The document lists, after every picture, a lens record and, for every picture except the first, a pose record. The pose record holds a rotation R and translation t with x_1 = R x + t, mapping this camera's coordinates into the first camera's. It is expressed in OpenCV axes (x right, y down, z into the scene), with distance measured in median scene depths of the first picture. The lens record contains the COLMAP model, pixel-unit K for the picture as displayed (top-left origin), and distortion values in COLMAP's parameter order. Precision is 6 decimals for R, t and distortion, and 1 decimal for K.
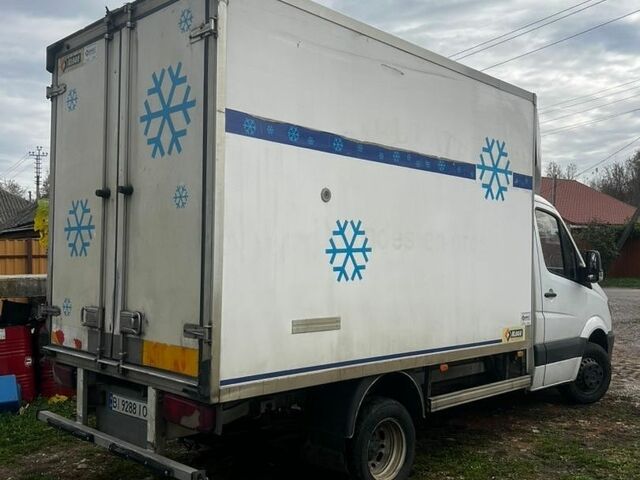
lens RADIAL K [[644.1, 0, 320.0], [0, 644.1, 240.0], [0, 0, 1]] dist [0.140431, -0.401009]
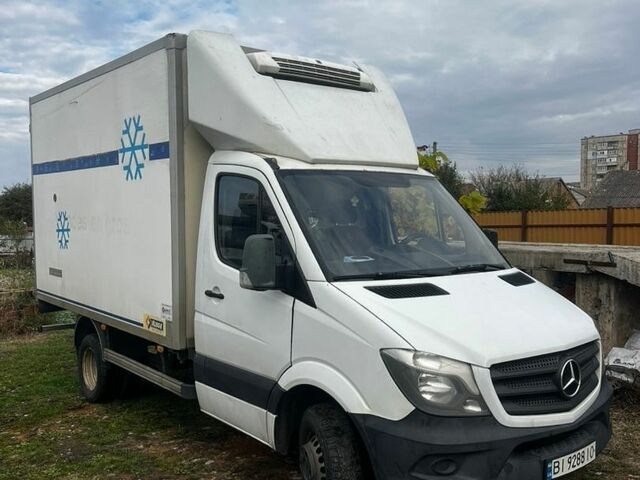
lens RADIAL K [[644.1, 0, 320.0], [0, 644.1, 240.0], [0, 0, 1]] dist [0.140431, -0.401009]
pose [[-0.108950, 0.035107, -0.993427, 1.555495], [0.029617, 0.999047, 0.032057, 0.007330], [0.993606, -0.025929, -0.109885, 1.774365]]
